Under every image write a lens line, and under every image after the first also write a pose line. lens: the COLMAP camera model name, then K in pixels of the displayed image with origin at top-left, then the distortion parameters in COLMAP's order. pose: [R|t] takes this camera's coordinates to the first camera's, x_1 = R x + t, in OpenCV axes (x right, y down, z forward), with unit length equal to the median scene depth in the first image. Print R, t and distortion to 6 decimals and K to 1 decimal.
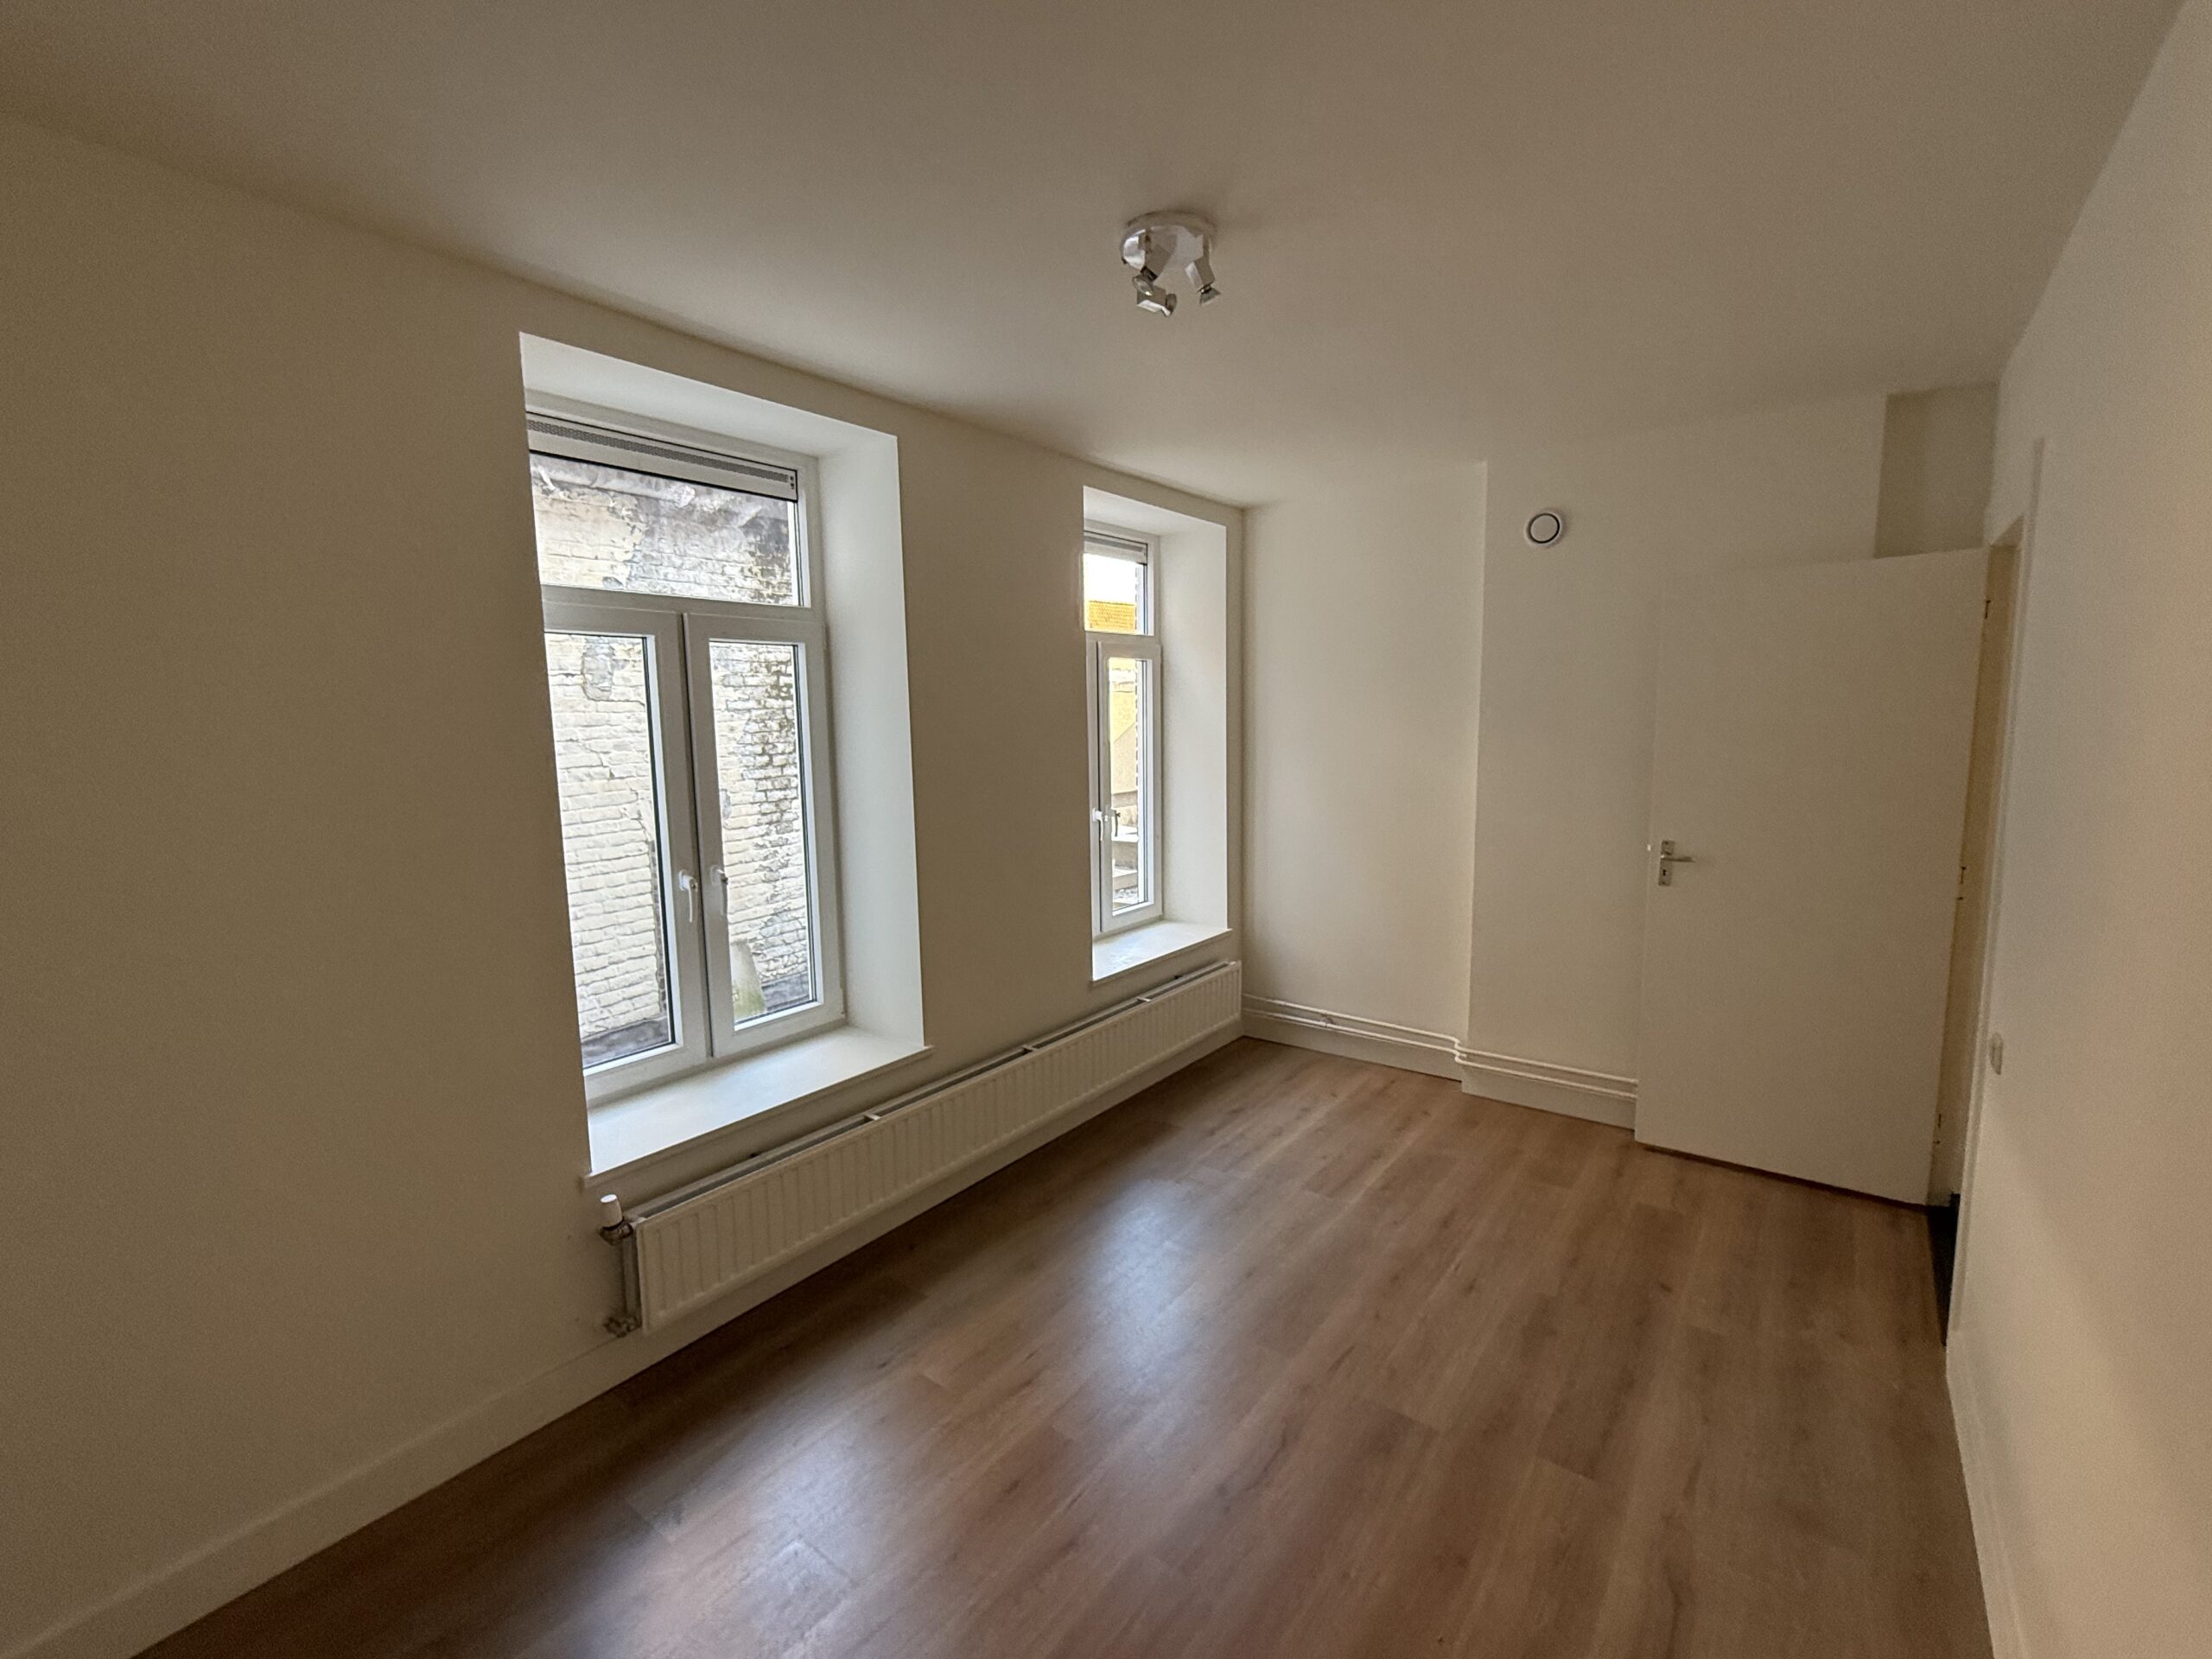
lens RADIAL K [[963.8, 0, 1098.1], [0, 963.8, 820.3], [0, 0, 1]] dist [0.000228, -0.000333]
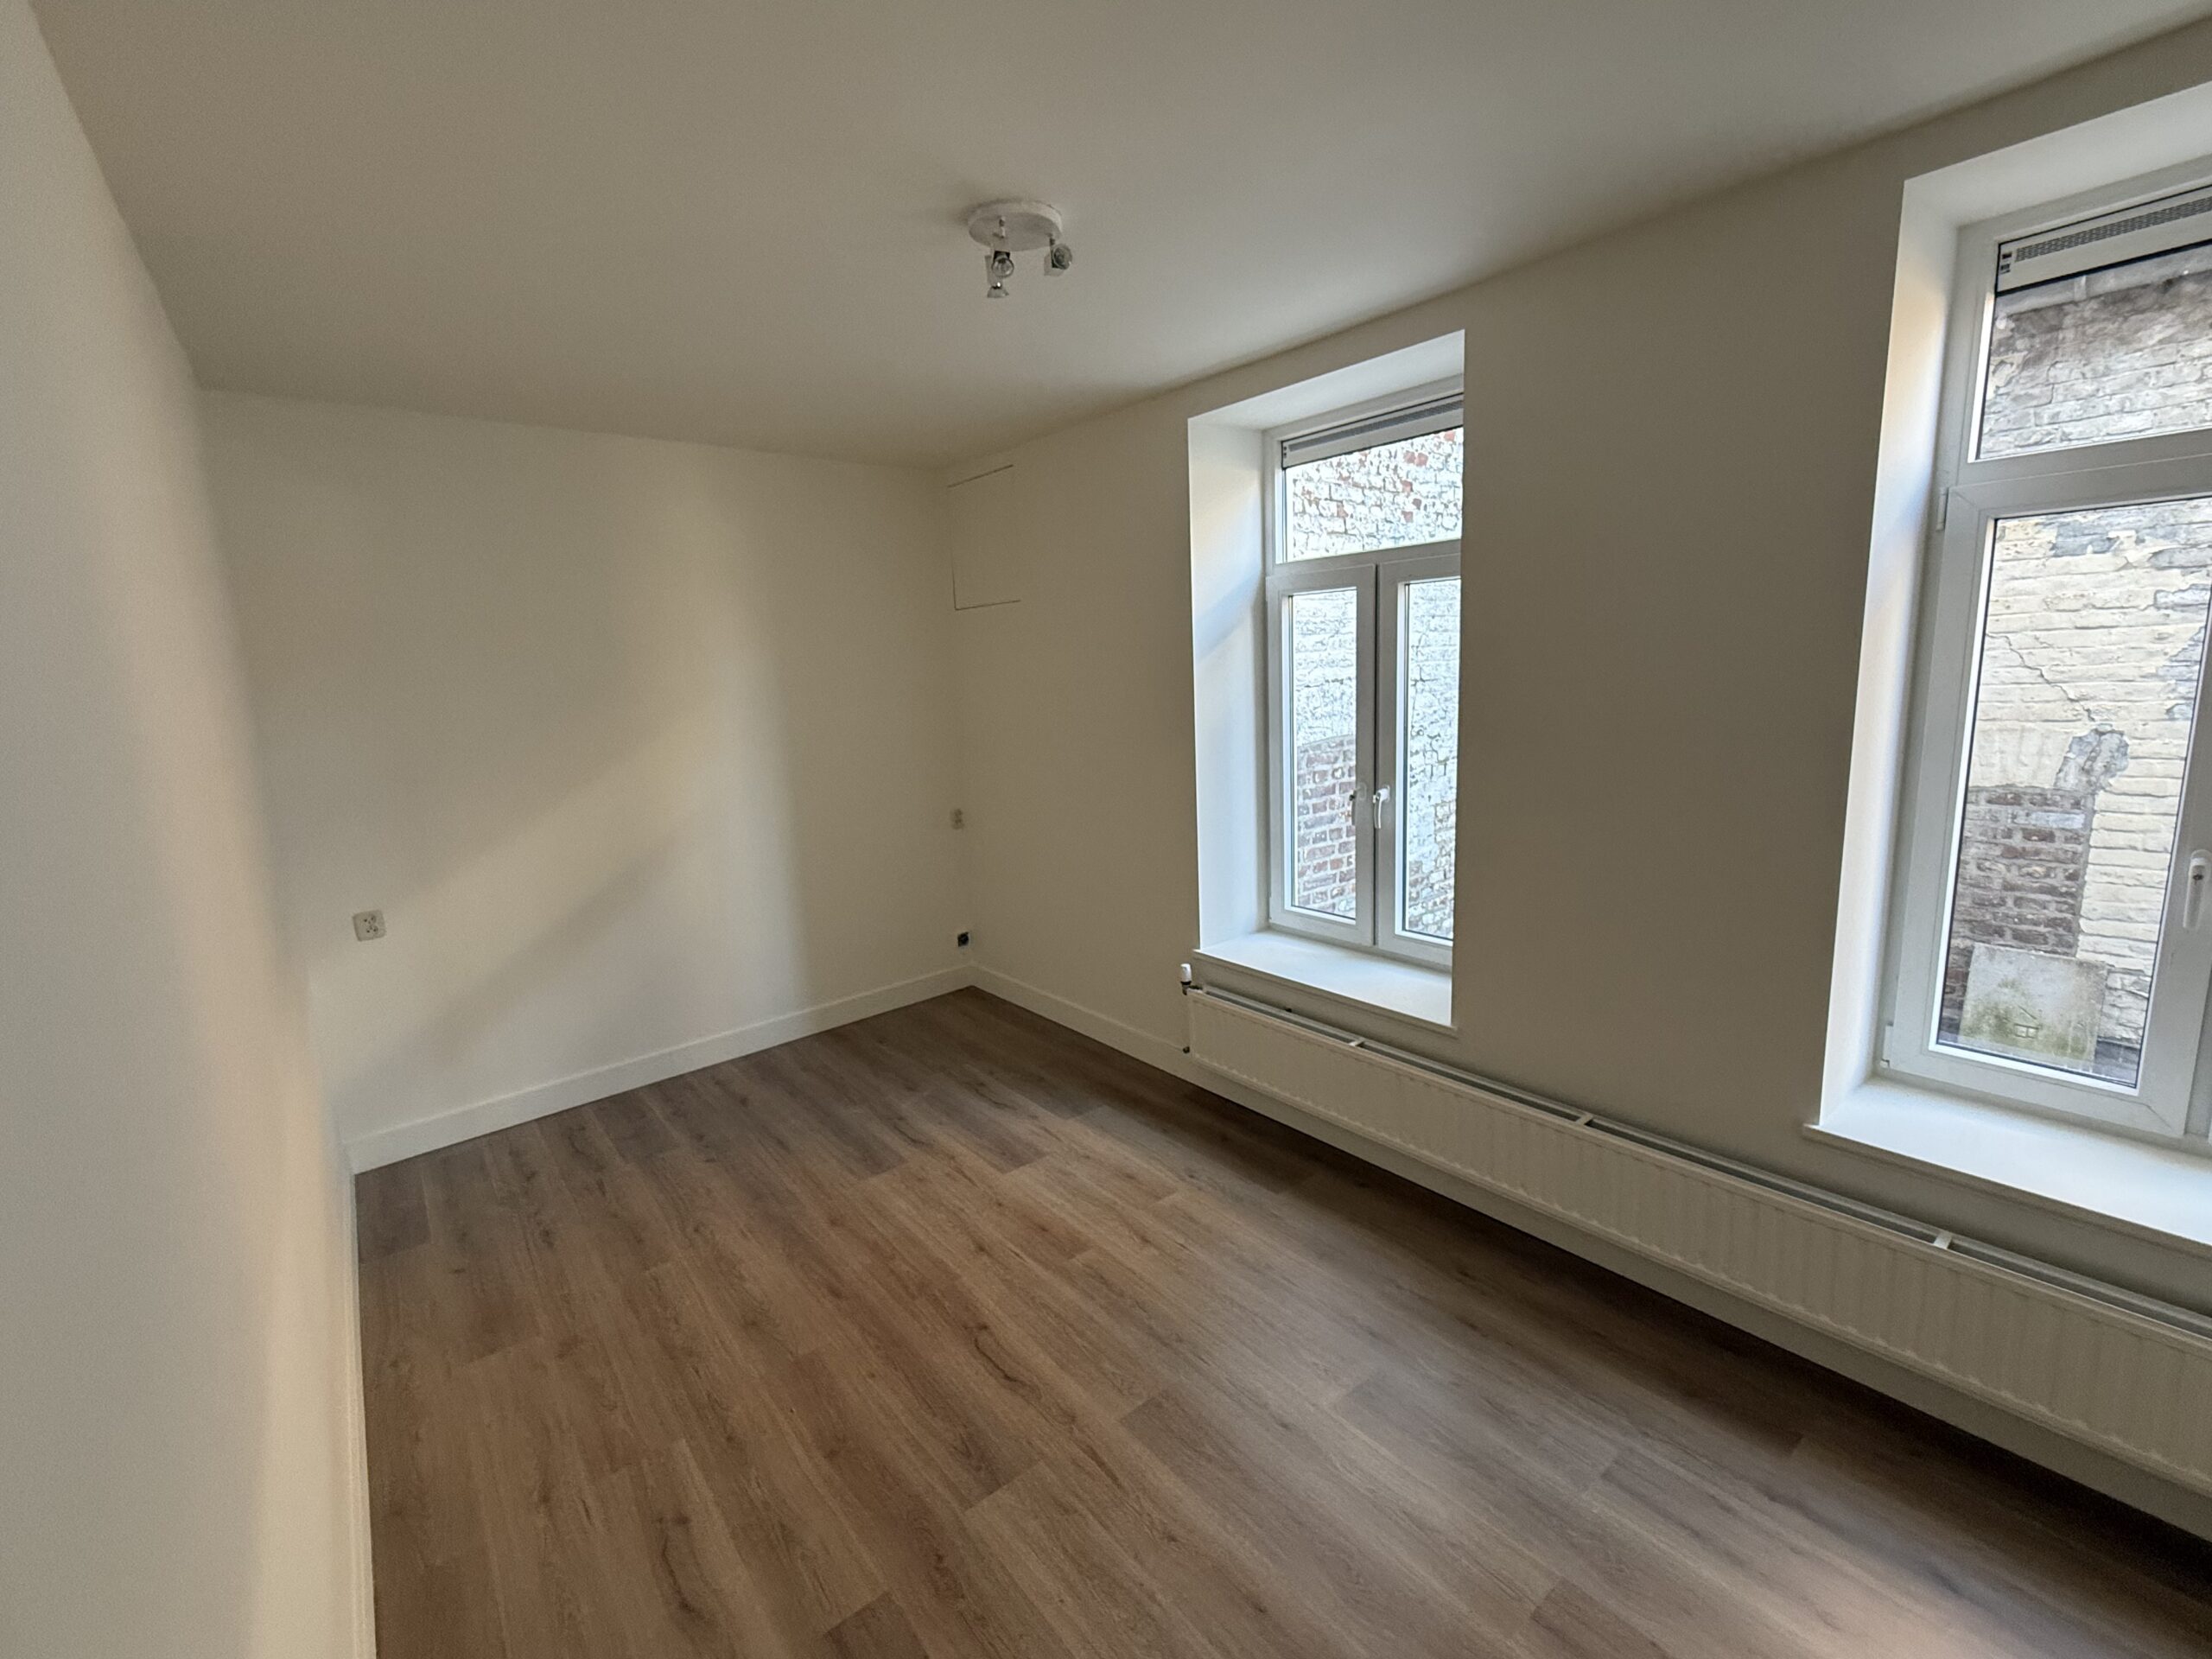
lens RADIAL K [[963.8, 0, 1103.4], [0, 963.8, 816.4], [0, 0, 1]] dist [0.000228, -0.000333]
pose [[-0.245349, 0.182113, -0.952176, 0.692040], [-0.059375, 0.977530, 0.202261, -0.113463], [0.967615, 0.106160, -0.229023, 0.833454]]
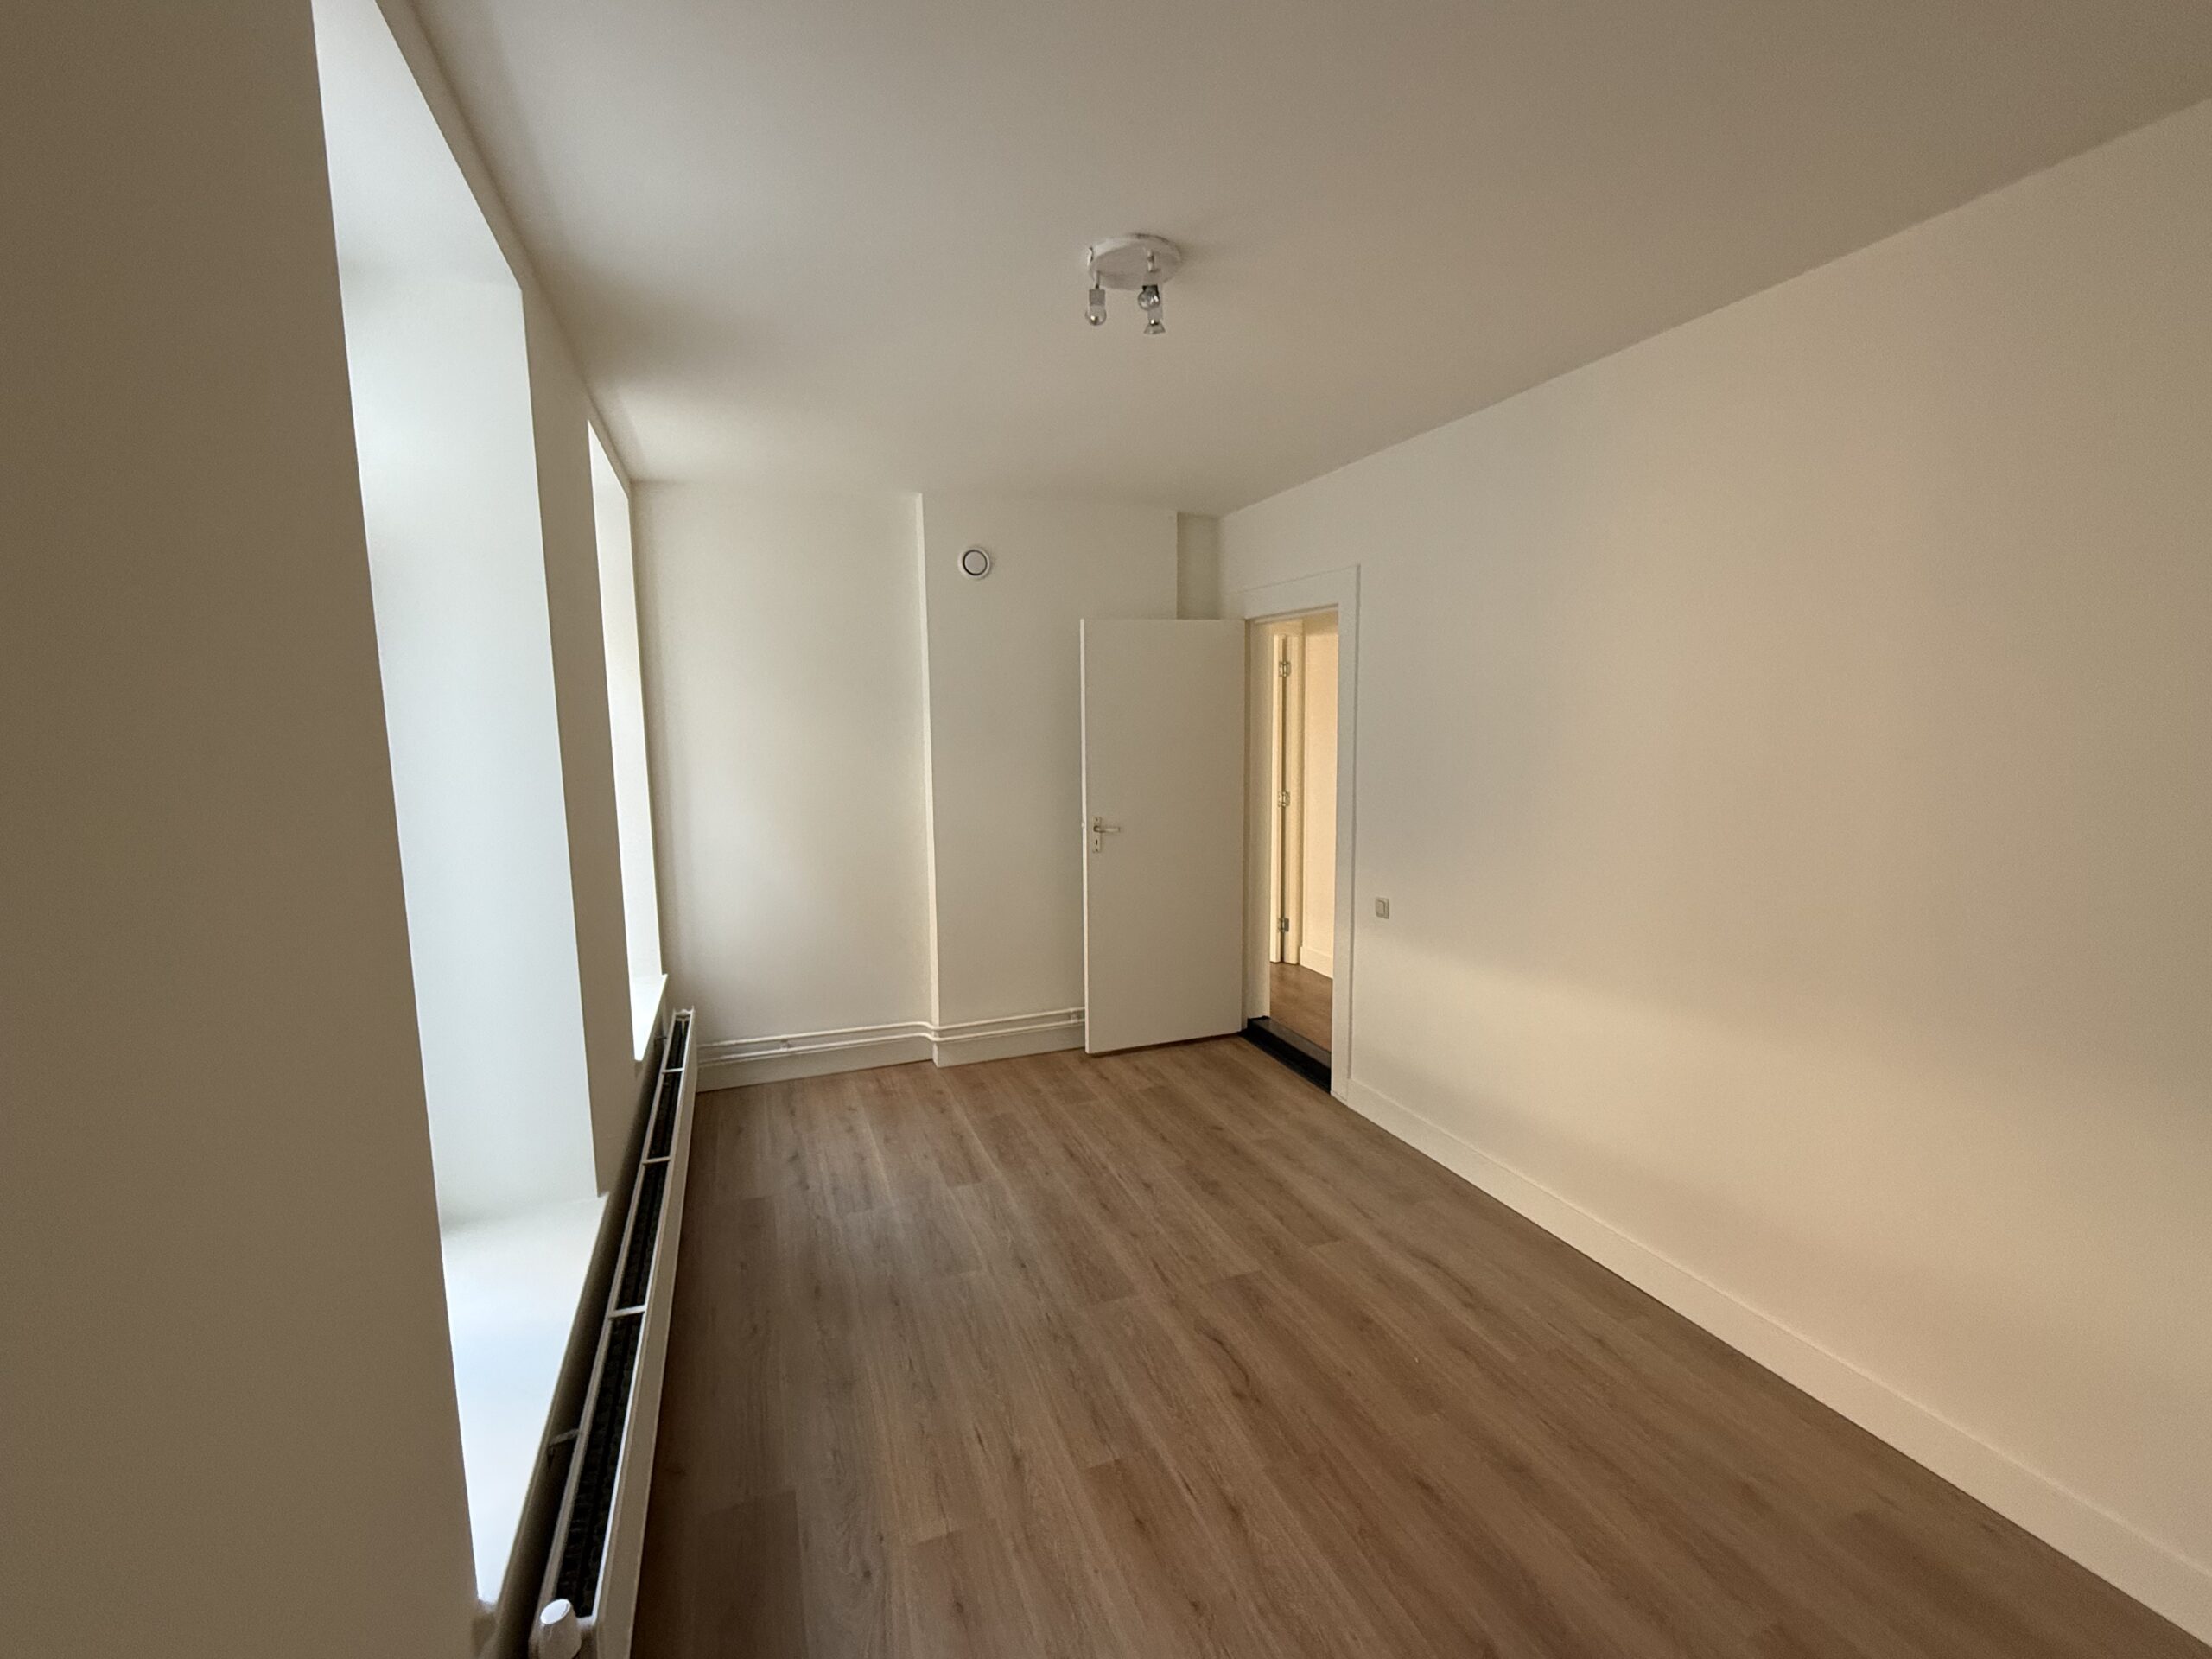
lens RADIAL K [[963.8, 0, 1101.7], [0, 963.8, 819.8], [0, 0, 1]] dist [0.000228, -0.000333]
pose [[0.530226, -0.083396, 0.843745, -0.526187], [0.101838, 0.994210, 0.034271, -0.019697], [-0.841718, 0.067754, 0.535649, 0.297913]]
